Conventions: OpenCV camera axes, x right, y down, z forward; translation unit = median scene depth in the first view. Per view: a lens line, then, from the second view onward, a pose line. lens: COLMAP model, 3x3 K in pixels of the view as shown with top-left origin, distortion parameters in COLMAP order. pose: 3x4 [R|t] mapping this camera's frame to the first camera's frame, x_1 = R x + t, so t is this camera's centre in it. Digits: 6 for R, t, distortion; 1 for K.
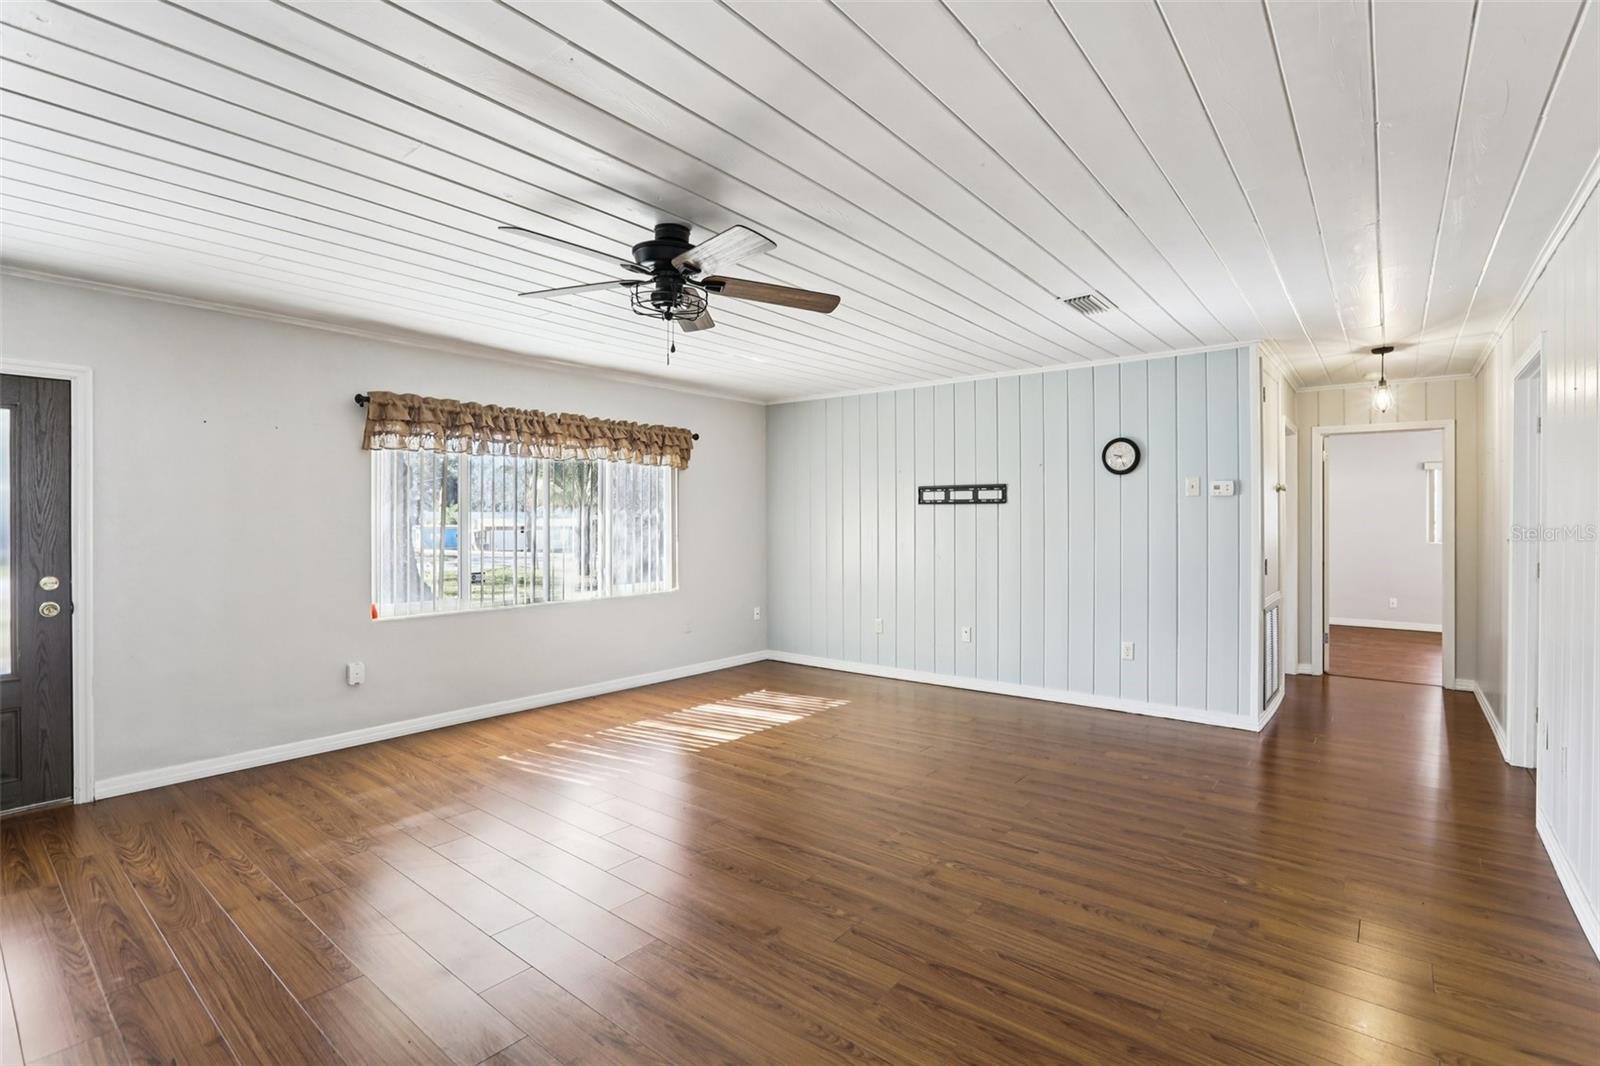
lens RADIAL K [[752.5, 0, 808.6], [0, 752.5, 514.6], [0, 0, 1]] dist [-0.034890, 0.008113]
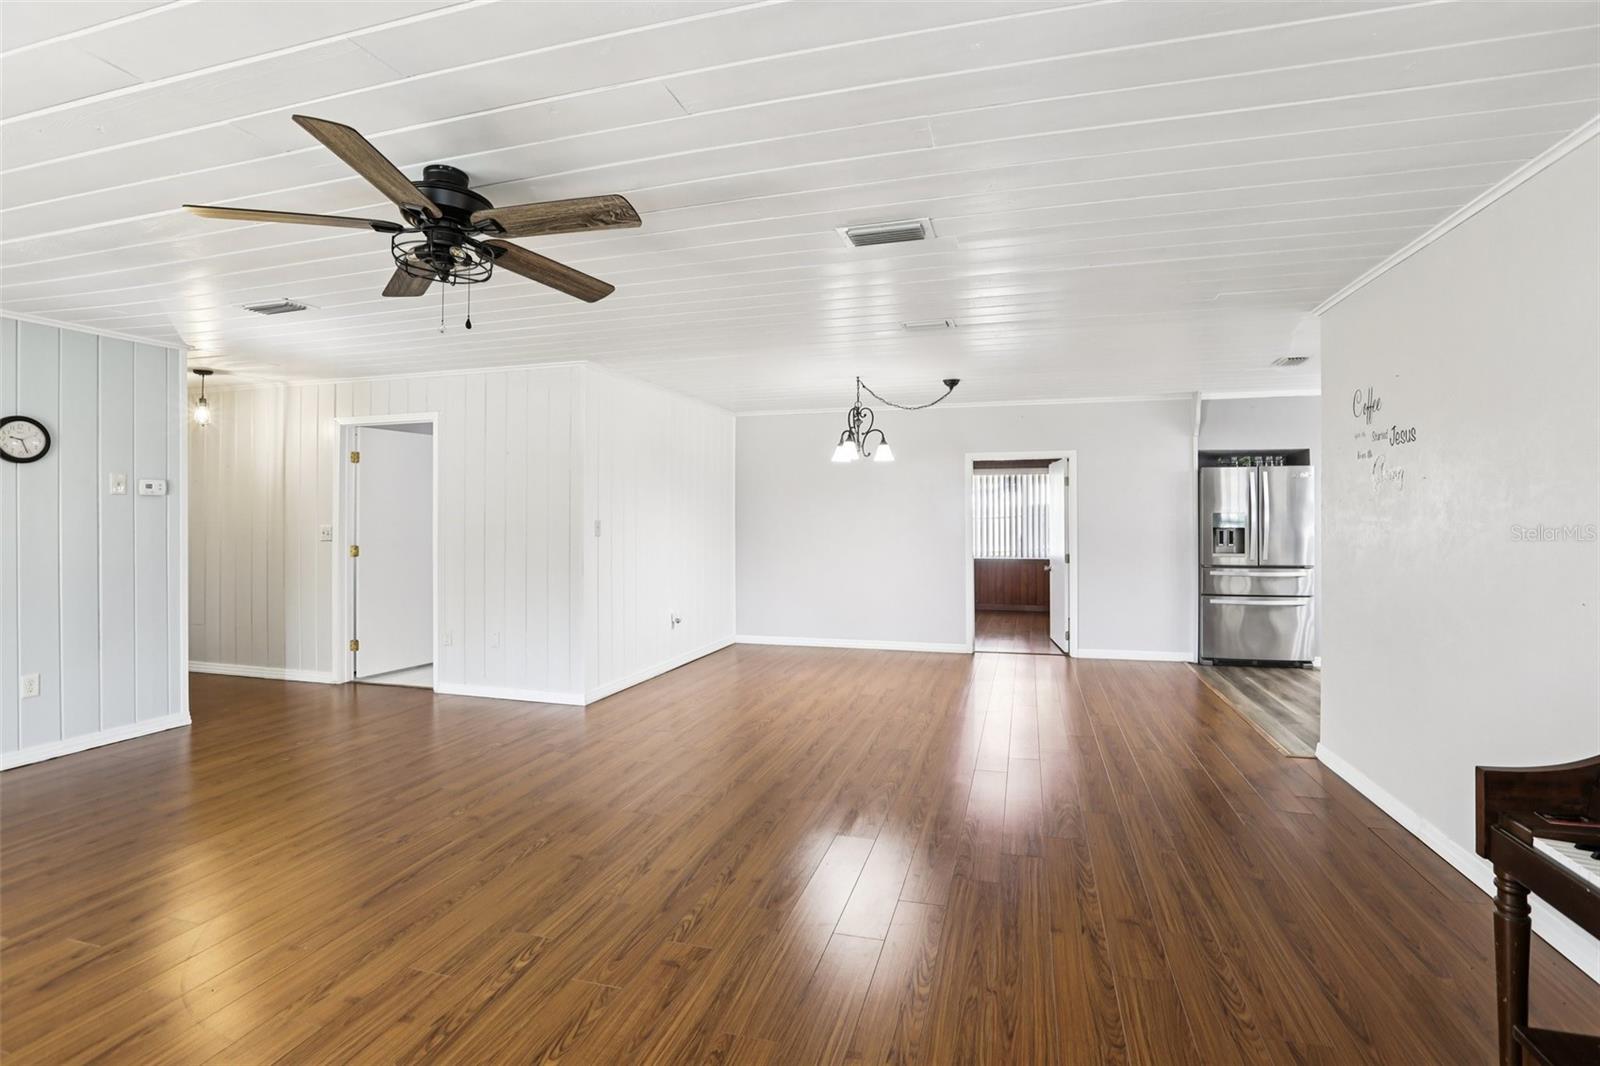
lens RADIAL K [[752.5, 0, 855.9], [0, 752.5, 519.5], [0, 0, 1]] dist [-0.034890, 0.008113]
pose [[-0.445883, 0.001734, 0.895089, -0.571011], [-0.001573, 0.999995, -0.002721, 0.006087], [-0.895090, -0.002621, -0.445878, 0.487174]]
